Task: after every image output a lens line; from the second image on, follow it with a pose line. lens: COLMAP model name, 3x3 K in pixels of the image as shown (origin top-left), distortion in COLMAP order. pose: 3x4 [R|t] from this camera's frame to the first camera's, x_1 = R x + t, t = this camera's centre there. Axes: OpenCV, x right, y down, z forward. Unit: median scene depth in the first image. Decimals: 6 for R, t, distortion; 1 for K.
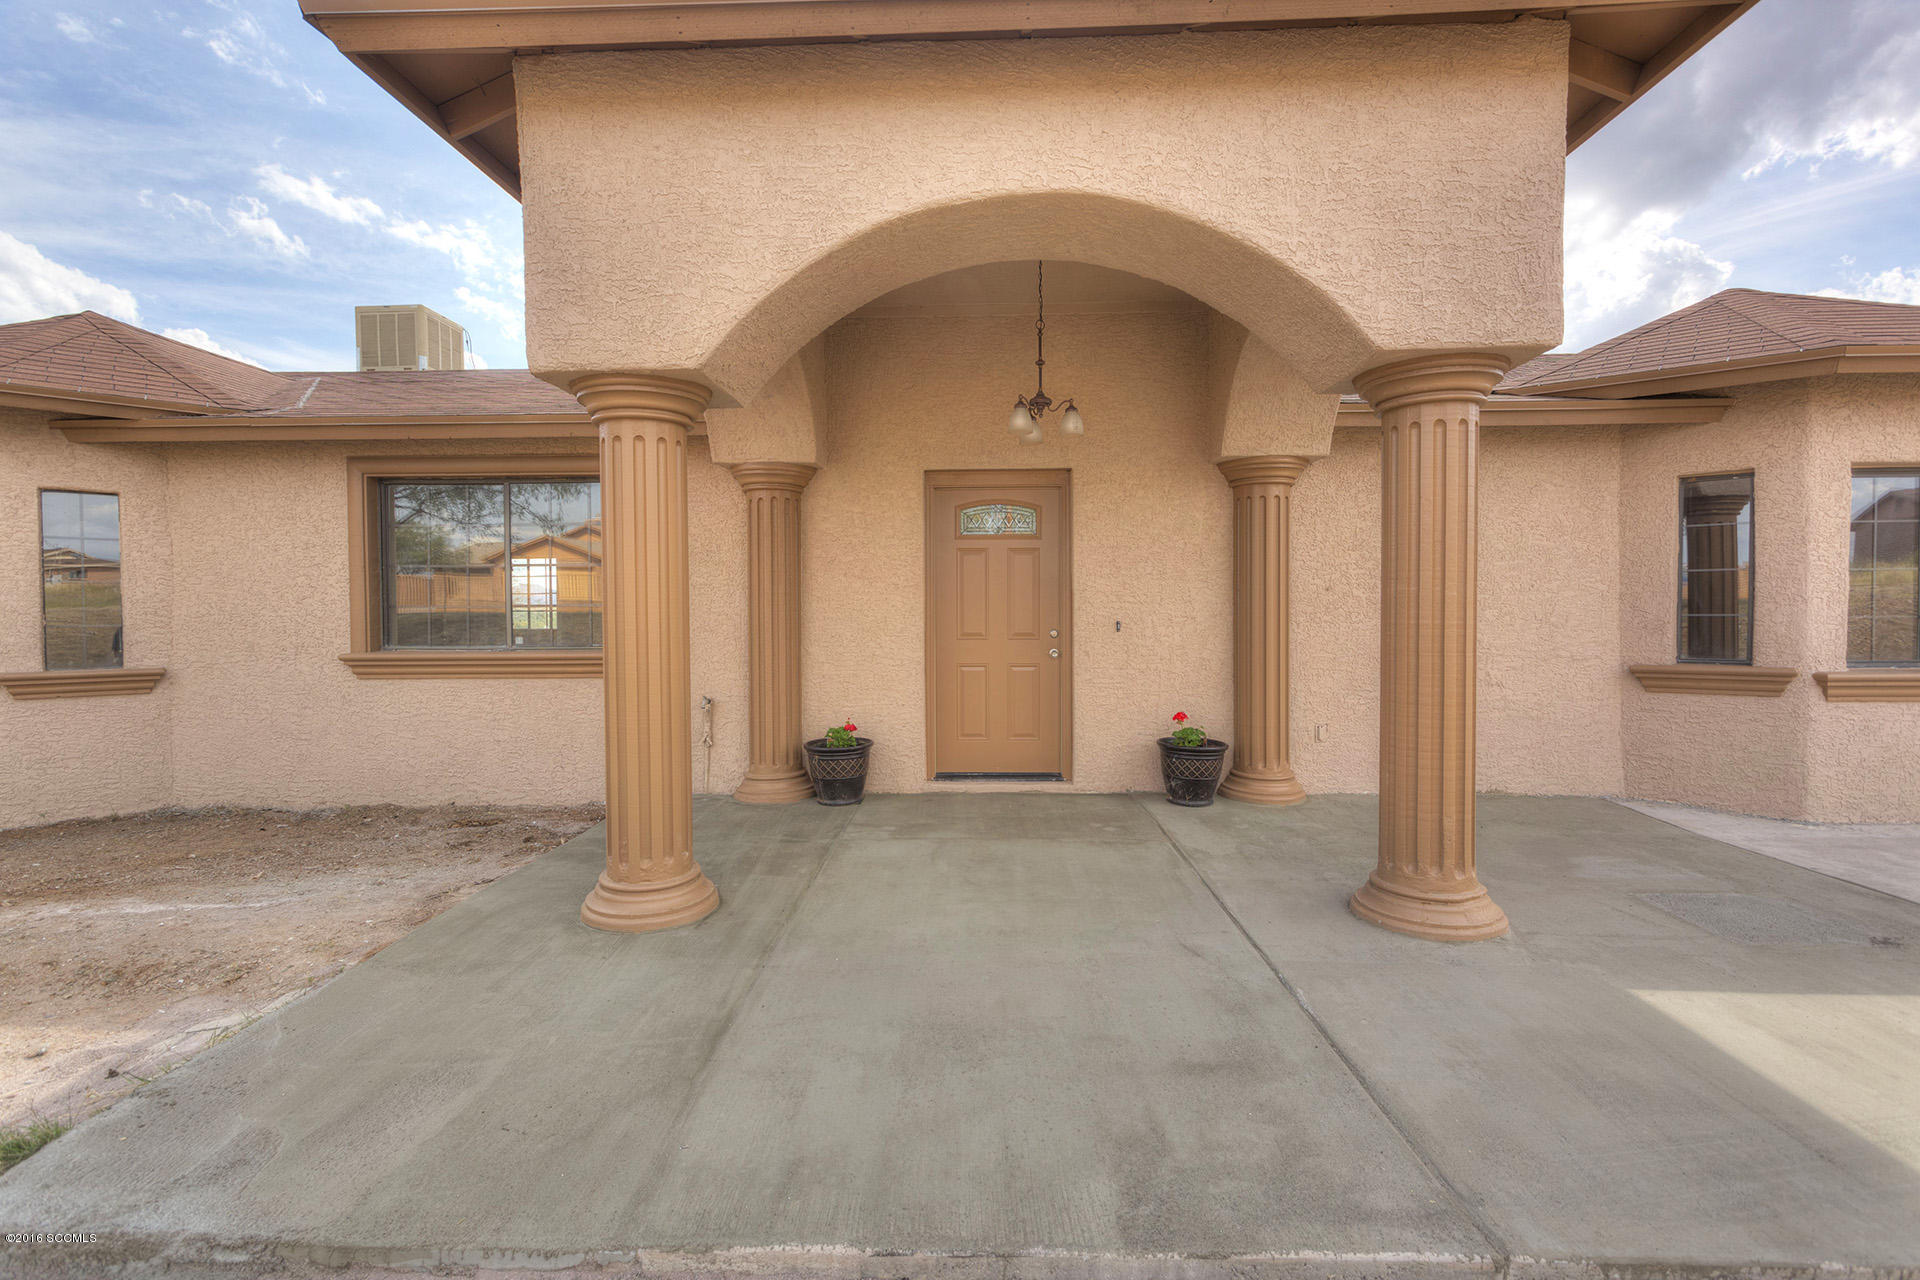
lens RADIAL K [[899.4, 0, 959.8], [0, 899.4, 633.4], [0, 0, 1]] dist [0.001581, 0.003833]
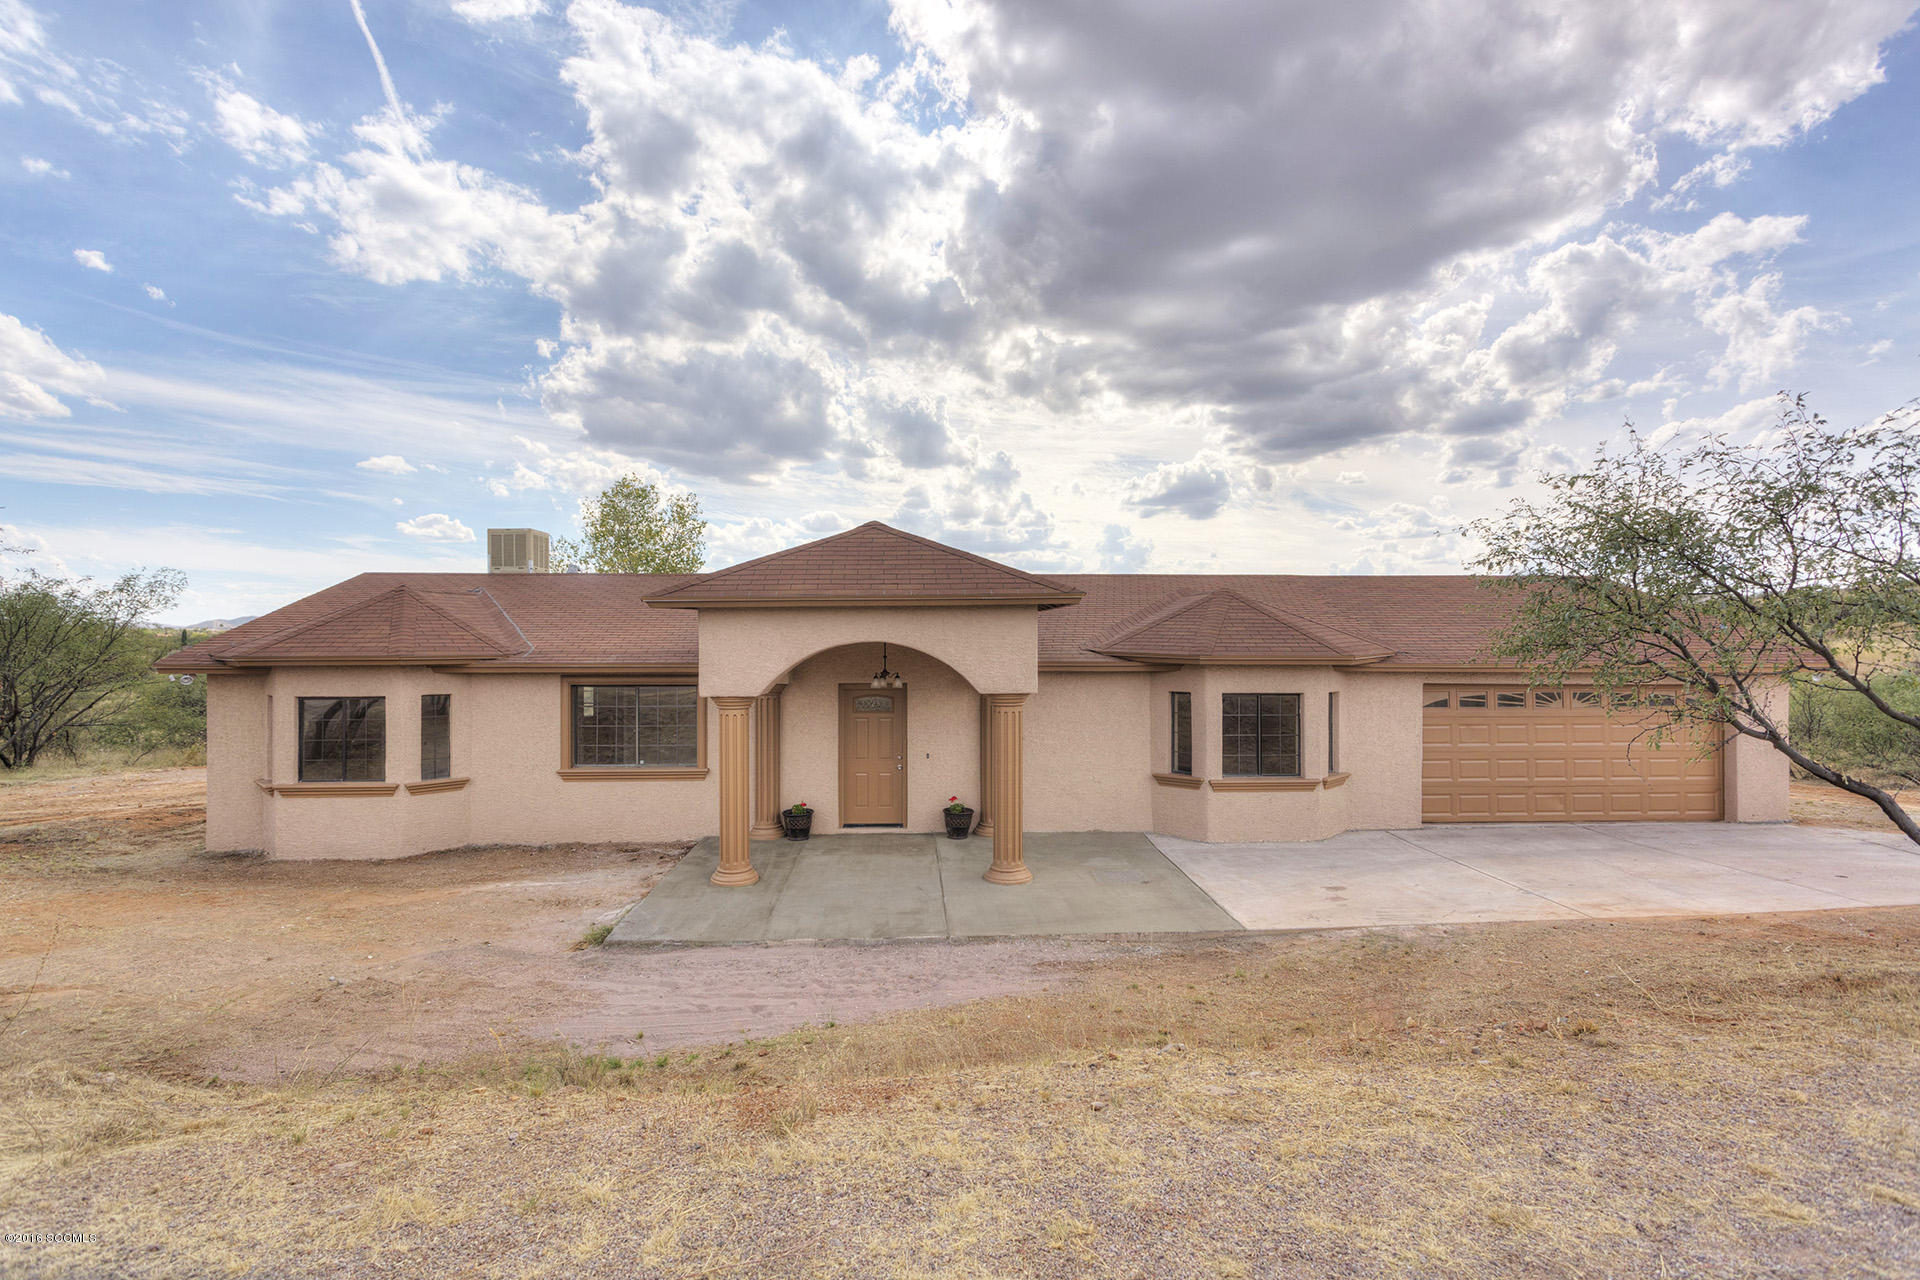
lens RADIAL K [[899.4, 0, 959.8], [0, 899.4, 633.4], [0, 0, 1]] dist [0.001581, 0.003833]
pose [[0.997217, 0.004945, 0.074389, 0.093575], [-0.003032, 0.999663, -0.025798, -0.259231], [-0.074492, 0.025501, 0.996896, -1.235228]]
